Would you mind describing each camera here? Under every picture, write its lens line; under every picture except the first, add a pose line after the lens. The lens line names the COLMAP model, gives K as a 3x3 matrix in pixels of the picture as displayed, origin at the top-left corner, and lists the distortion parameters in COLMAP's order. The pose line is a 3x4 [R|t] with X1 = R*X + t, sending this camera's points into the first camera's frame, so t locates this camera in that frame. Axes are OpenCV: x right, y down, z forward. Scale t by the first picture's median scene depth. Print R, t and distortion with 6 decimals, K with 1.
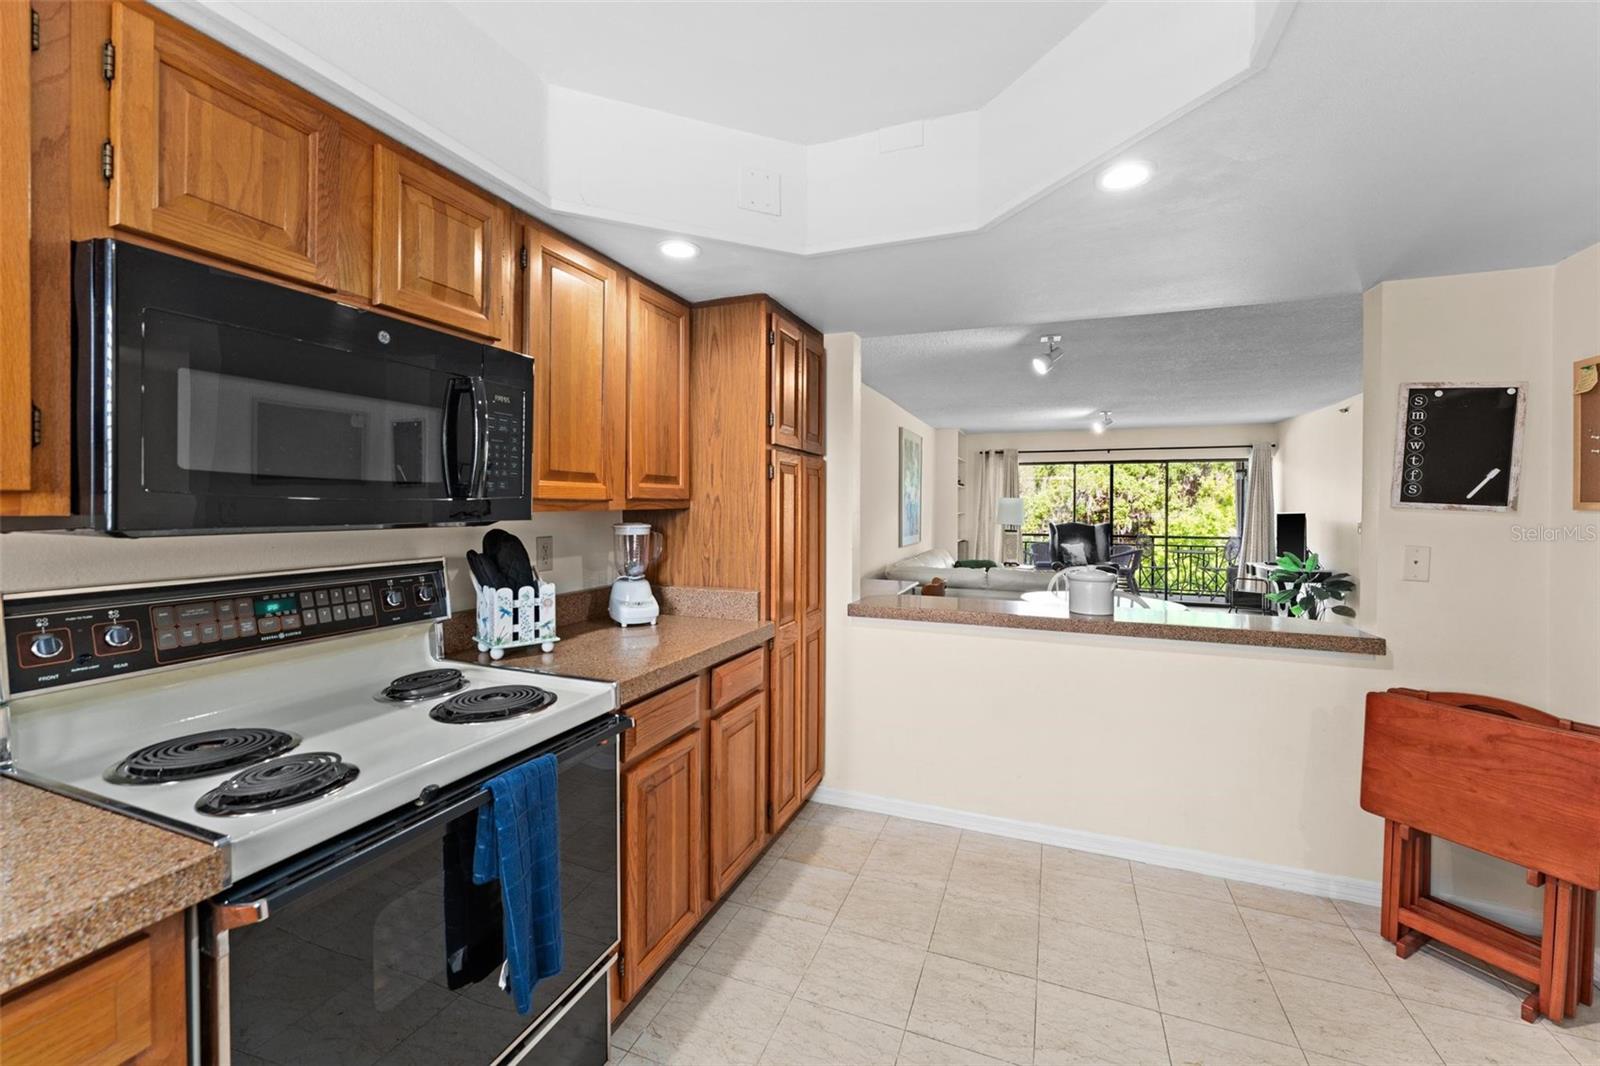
lens RADIAL K [[650.9, 0, 804.4], [0, 650.9, 508.9], [0, 0, 1]] dist [0.002580, 0.000371]
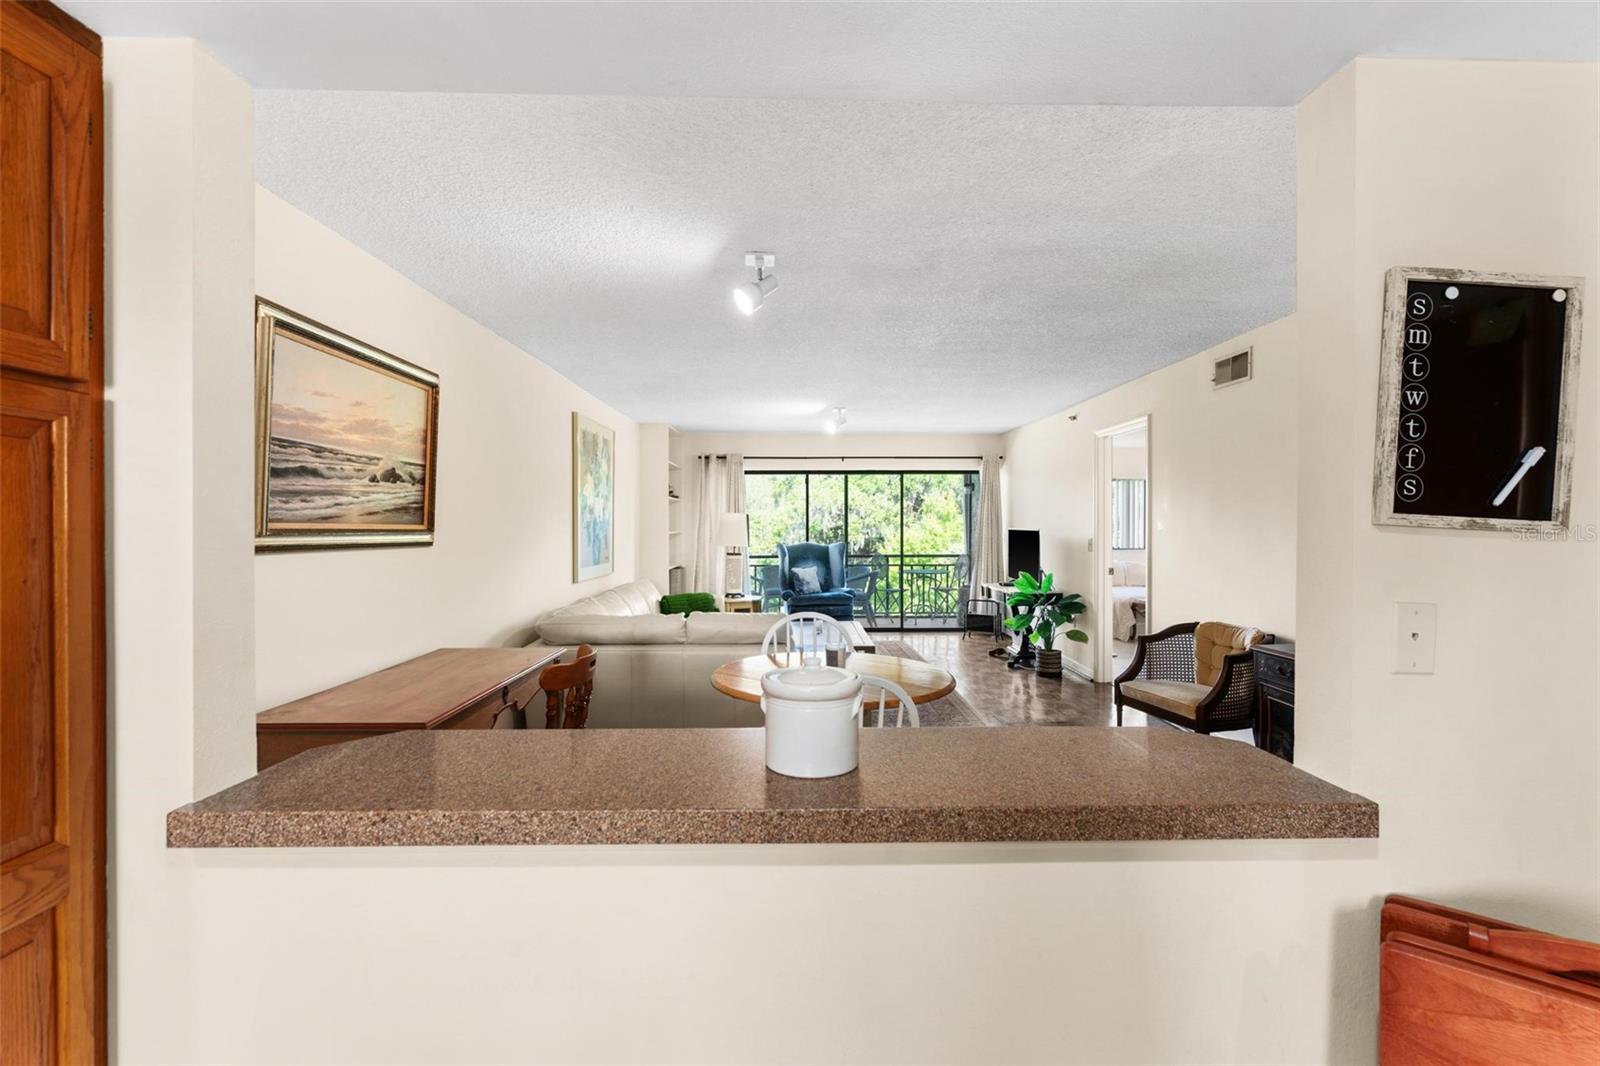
lens RADIAL K [[688.8, 0, 811.0], [0, 688.8, 526.8], [0, 0, 1]] dist [0.000177, 0.000325]
pose [[0.924715, -0.007759, 0.380580, 0.097493], [0.007439, 0.999970, 0.002312, -0.001548], [-0.380587, 0.000693, 0.924745, 0.210705]]
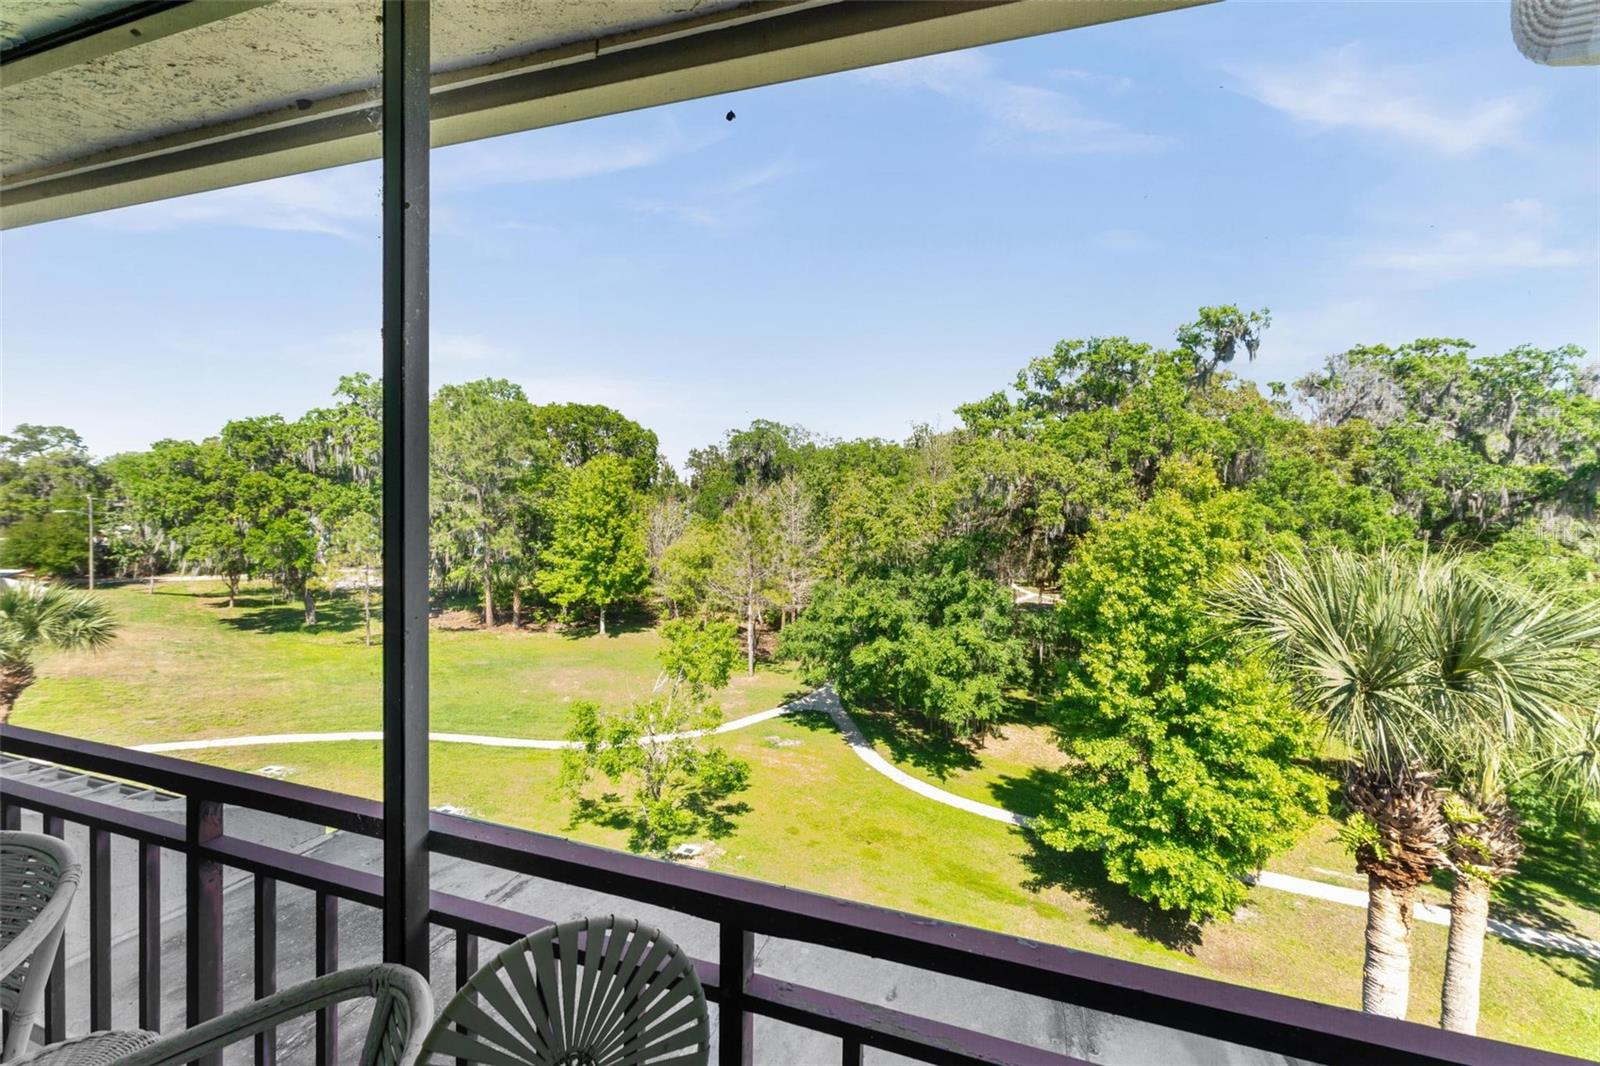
lens RADIAL K [[650.9, 0, 806.9], [0, 650.9, 507.0], [0, 0, 1]] dist [0.002580, 0.000371]
pose [[0.998634, 0.008892, 0.051488, 0.807008], [-0.009892, 0.999767, 0.019208, -0.027919], [-0.051305, -0.019691, 0.998489, 1.326819]]
